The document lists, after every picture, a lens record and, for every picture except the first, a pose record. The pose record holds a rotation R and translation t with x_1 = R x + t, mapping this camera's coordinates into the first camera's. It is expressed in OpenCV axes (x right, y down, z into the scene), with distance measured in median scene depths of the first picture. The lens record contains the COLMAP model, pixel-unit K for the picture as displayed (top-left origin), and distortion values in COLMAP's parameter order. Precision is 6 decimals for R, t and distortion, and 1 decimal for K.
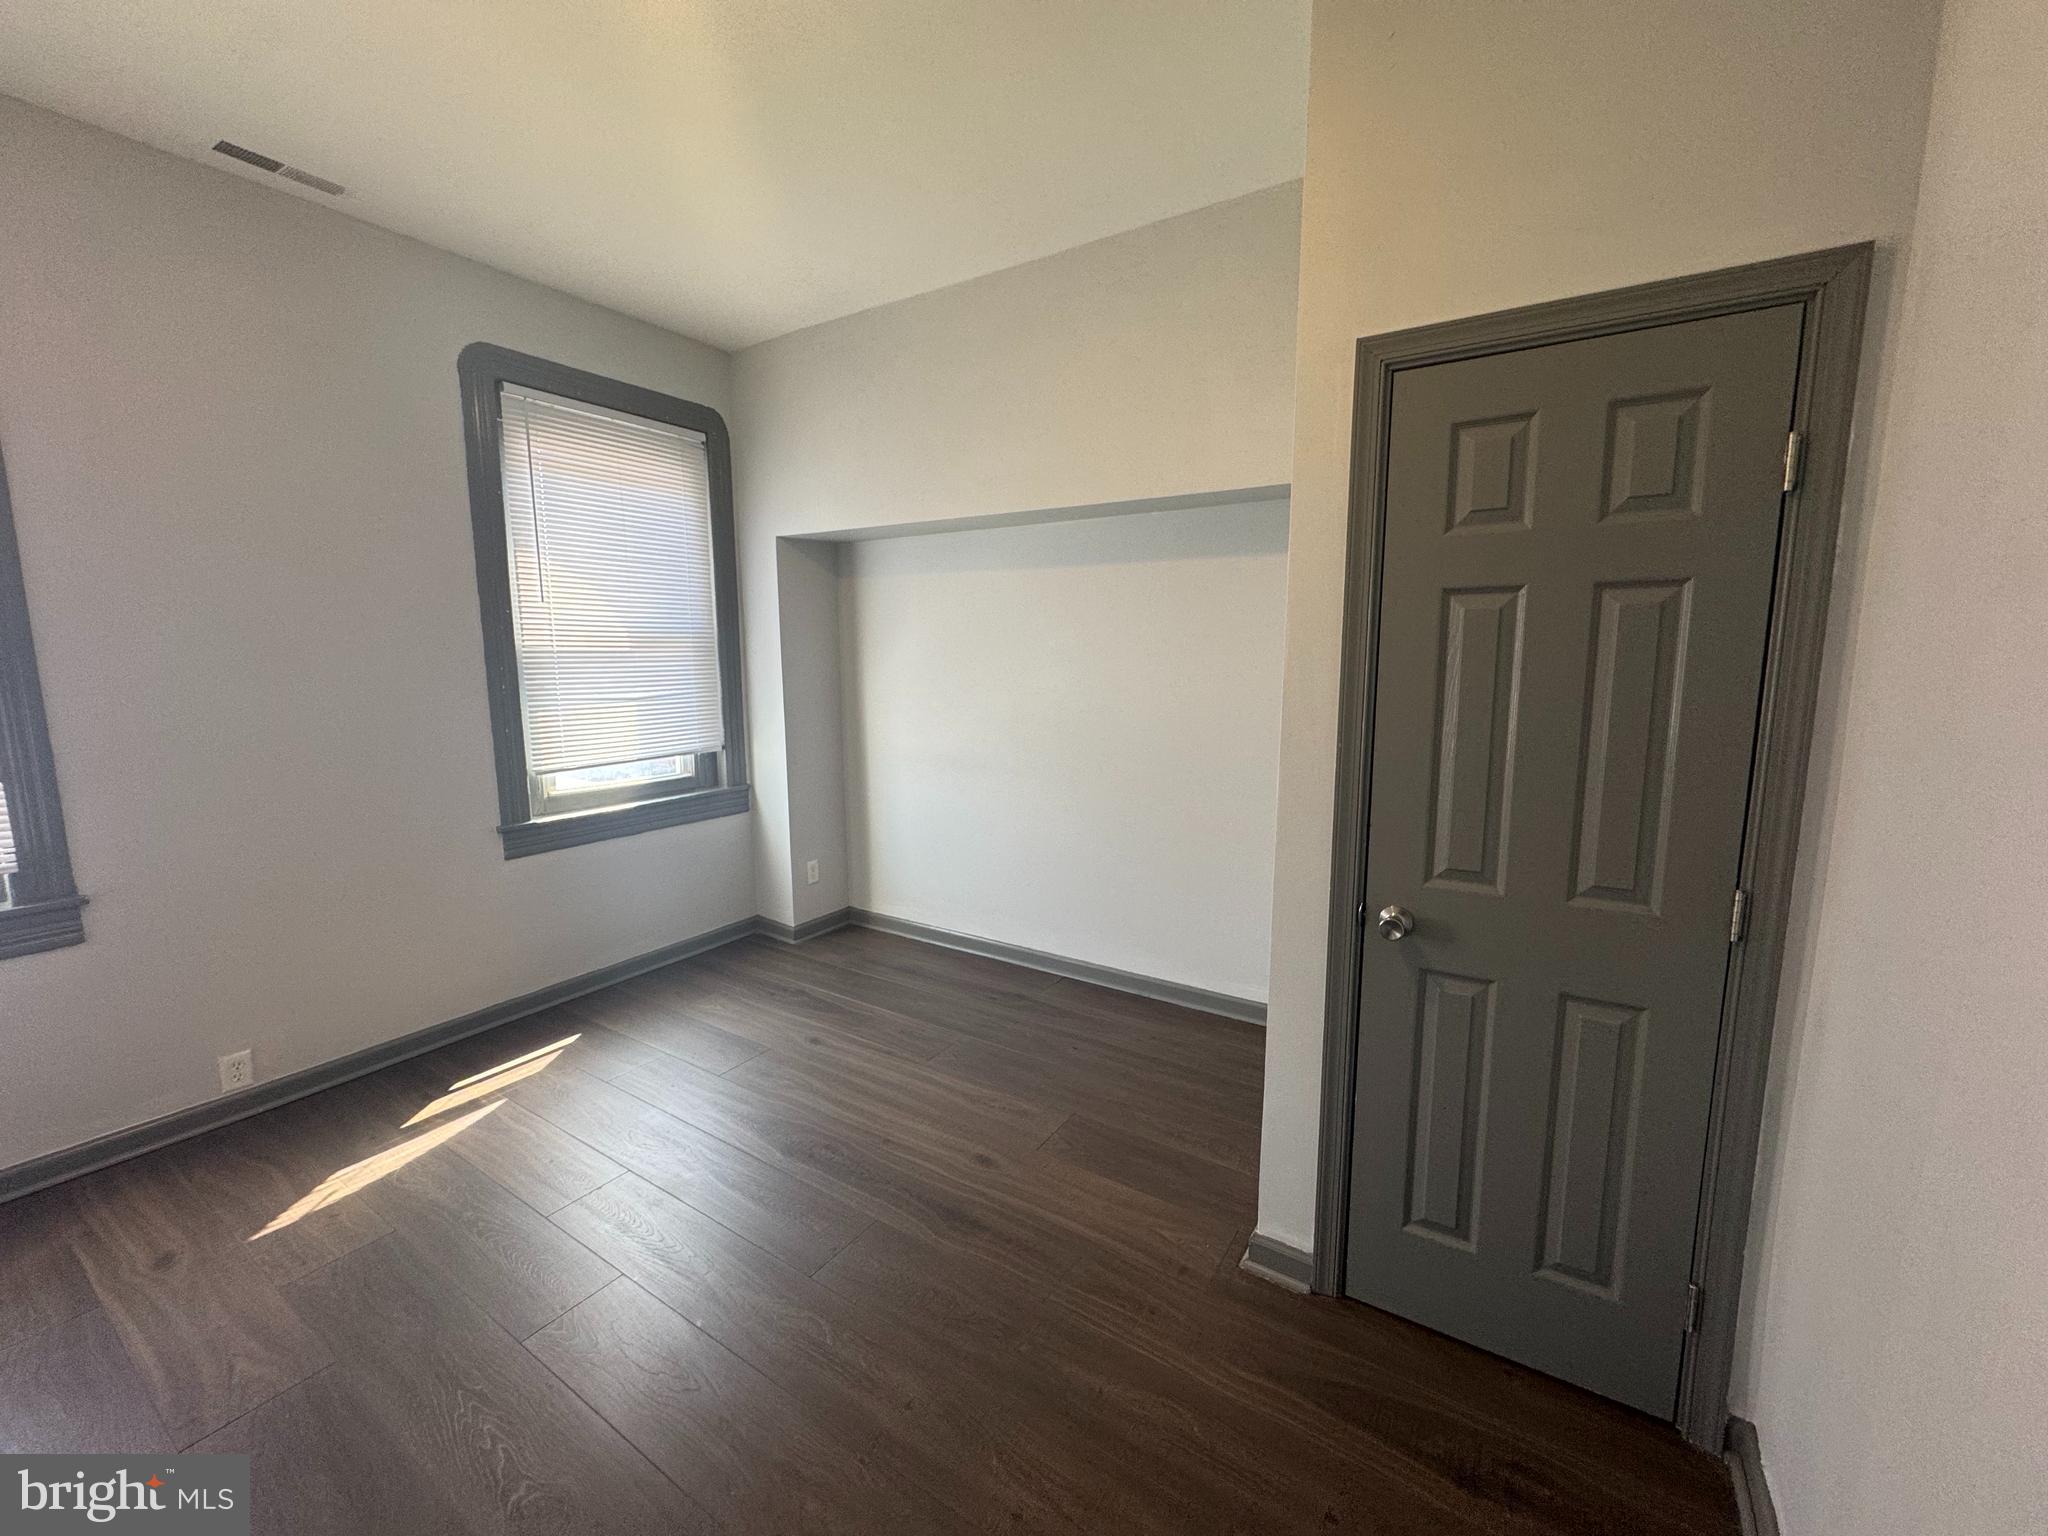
lens RADIAL K [[815.7, 0, 1018.7], [0, 815.7, 763.4], [0, 0, 1]] dist [0.001839, -0.001209]
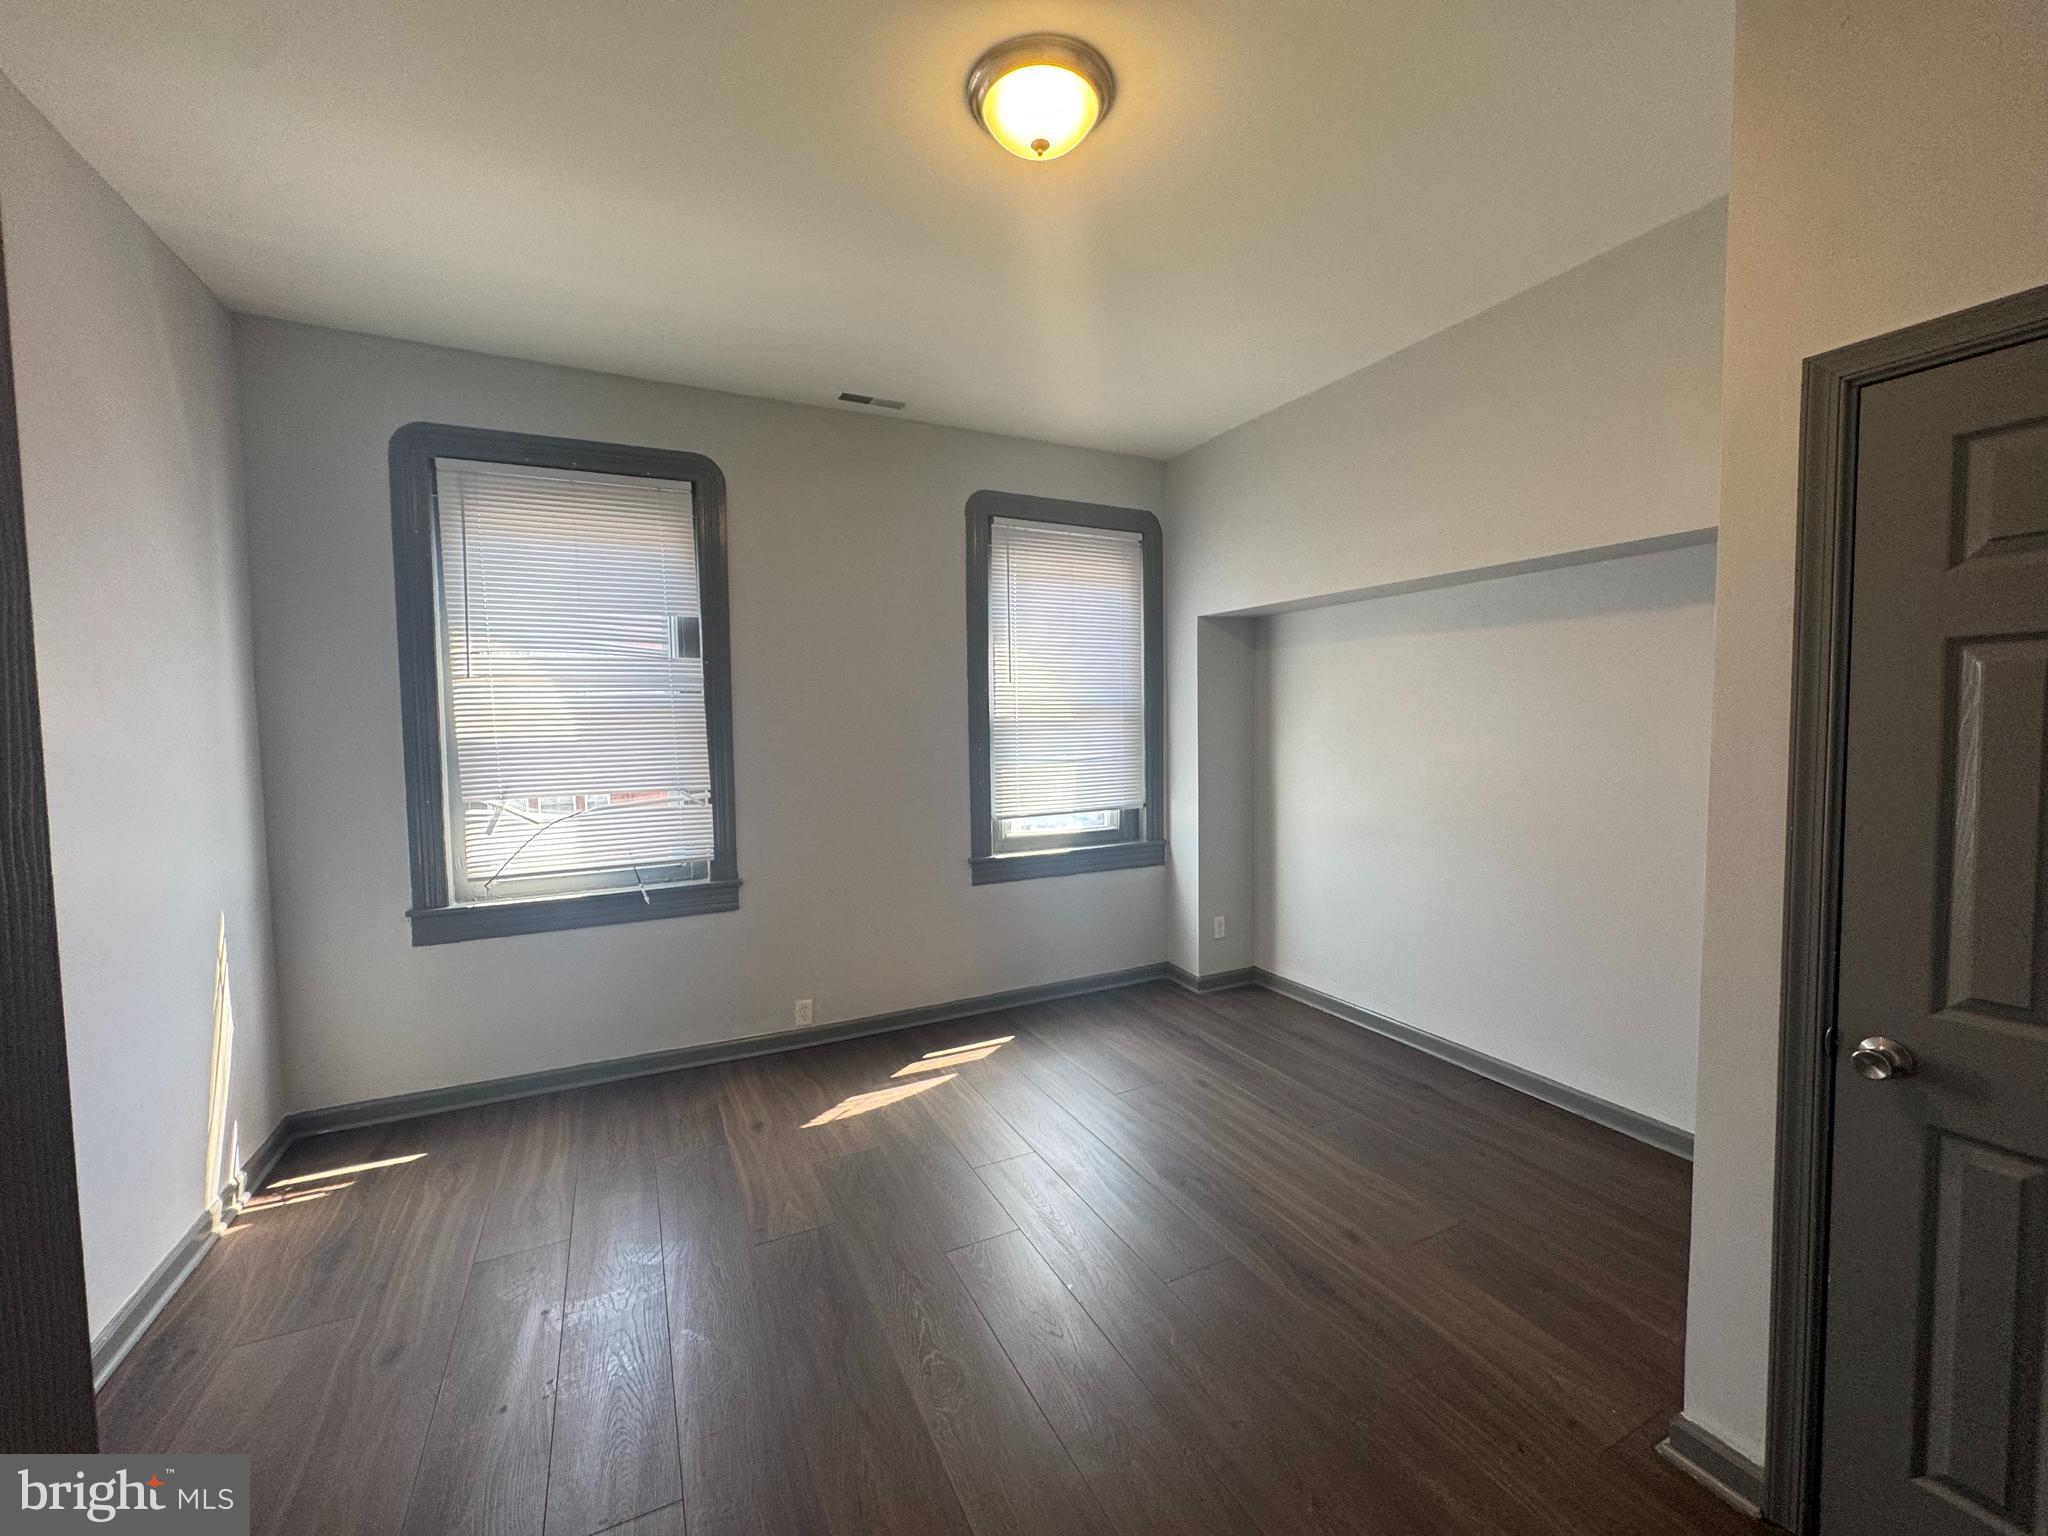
lens RADIAL K [[815.7, 0, 1023.1], [0, 815.7, 763.5], [0, 0, 1]] dist [0.001839, -0.001209]
pose [[0.861844, 0.018529, -0.506834, 0.108463], [-0.058497, 0.996295, -0.063049, 0.007217], [0.503788, 0.083987, 0.859735, -0.090946]]
